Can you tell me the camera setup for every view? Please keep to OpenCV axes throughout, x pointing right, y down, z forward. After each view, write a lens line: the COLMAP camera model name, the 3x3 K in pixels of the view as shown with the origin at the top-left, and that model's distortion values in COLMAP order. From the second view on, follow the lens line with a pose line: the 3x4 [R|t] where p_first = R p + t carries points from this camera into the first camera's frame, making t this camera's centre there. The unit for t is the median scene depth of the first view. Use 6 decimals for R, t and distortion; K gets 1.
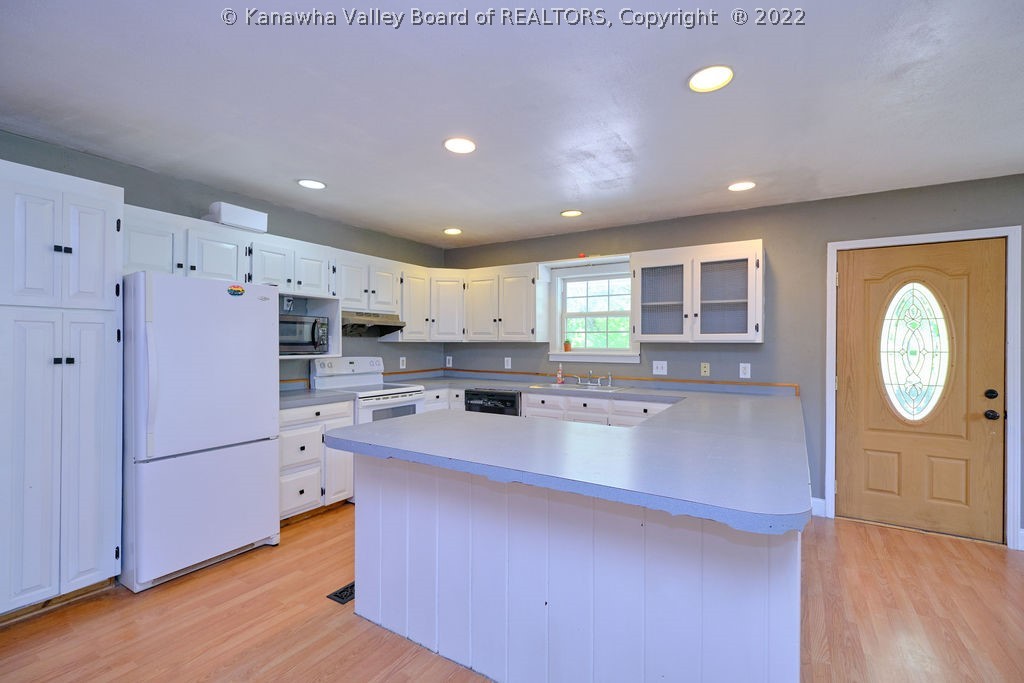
lens RADIAL K [[450.8, 0, 516.8], [0, 450.8, 339.4], [0, 0, 1]] dist [0.000535, -0.002179]
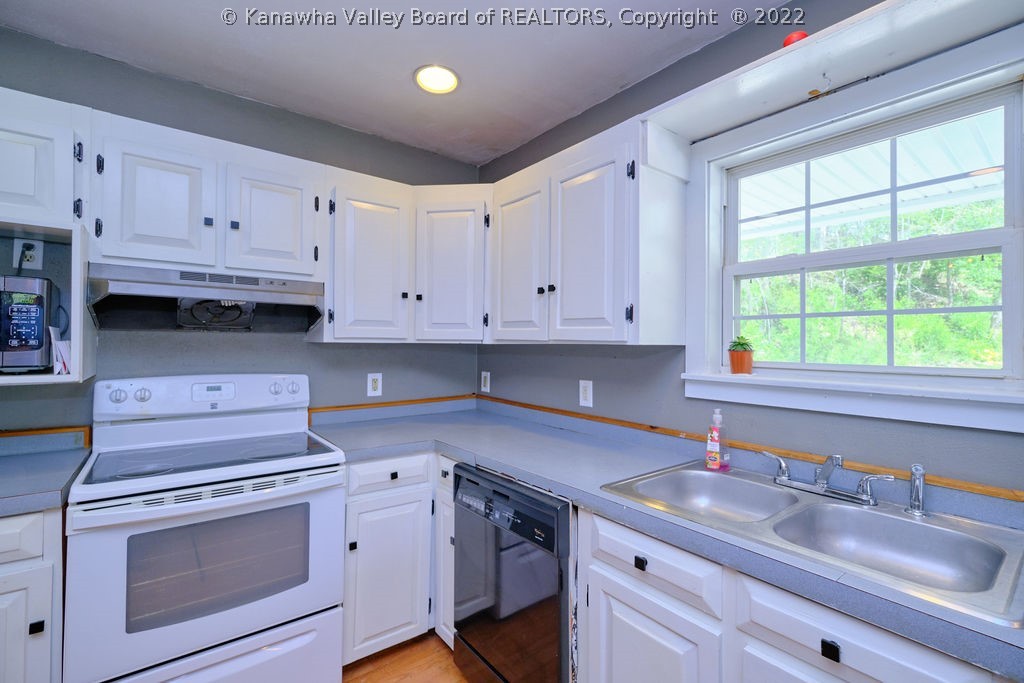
lens RADIAL K [[450.8, 0, 515.6], [0, 450.8, 335.2], [0, 0, 1]] dist [0.000535, -0.002179]
pose [[0.937143, -0.002181, -0.348939, 0.076510], [-0.002131, 0.999926, -0.011973, 0.003046], [0.348939, 0.011964, 0.937069, 0.662556]]
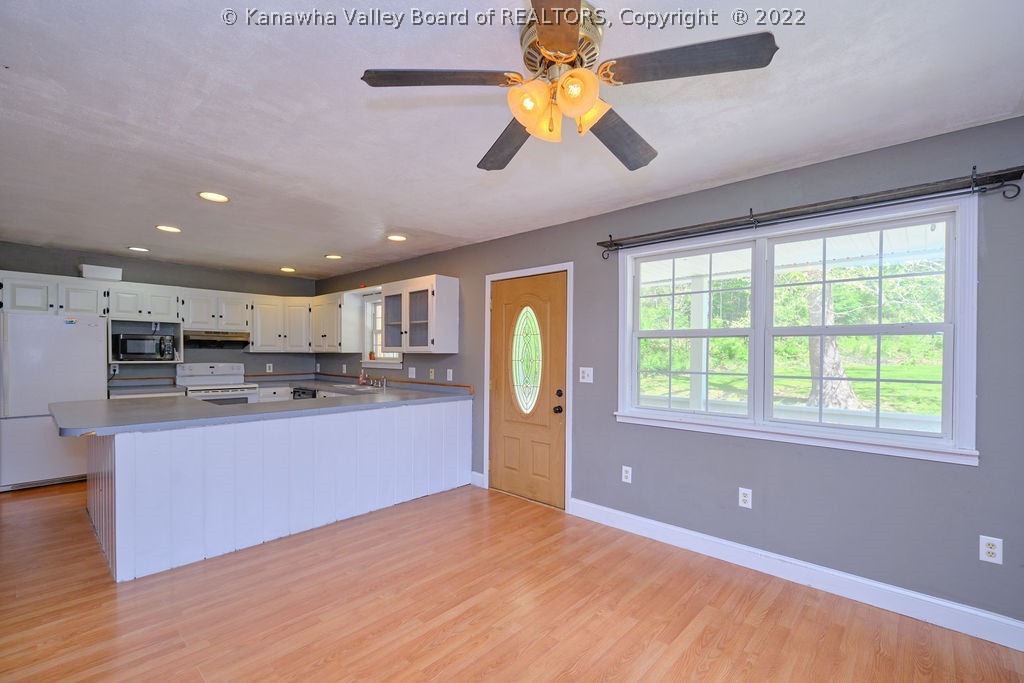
lens RADIAL K [[450.8, 0, 517.3], [0, 450.8, 356.6], [0, 0, 1]] dist [0.000535, -0.002179]
pose [[0.982210, 0.003085, -0.187759, 0.813348], [-0.000415, 0.999898, 0.014260, -0.001259], [0.187784, -0.013929, 0.982112, -0.197423]]
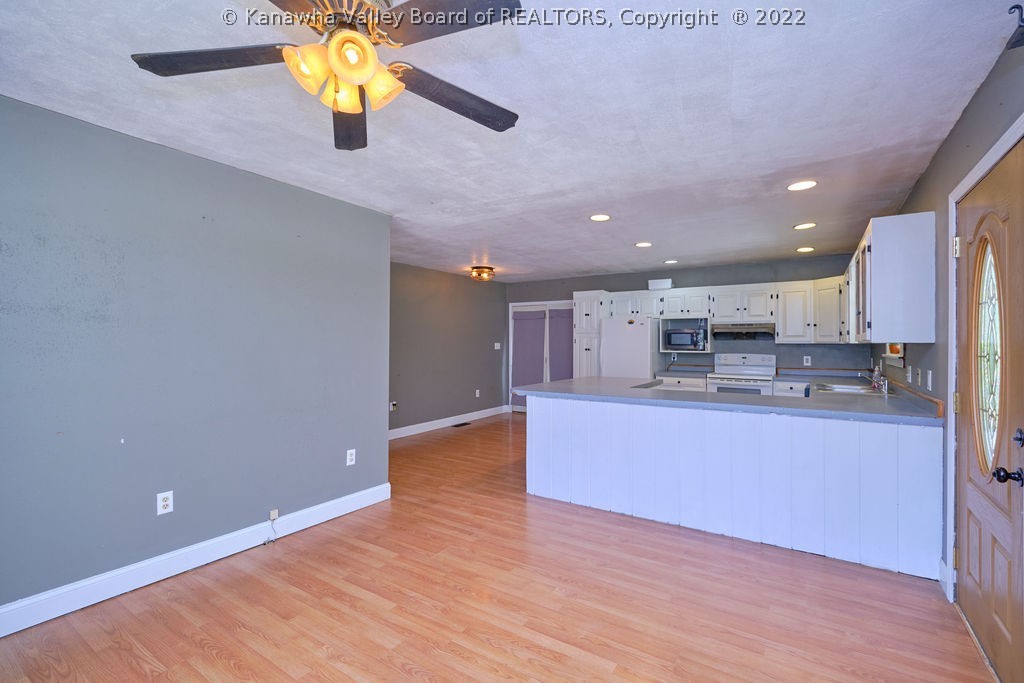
lens RADIAL K [[450.8, 0, 517.7], [0, 450.8, 340.7], [0, 0, 1]] dist [0.000535, -0.002179]
pose [[-0.029991, -0.008669, -0.999513, 1.105652], [0.005789, 0.999944, -0.008846, 0.005093], [0.999533, -0.006052, -0.029939, 0.295473]]
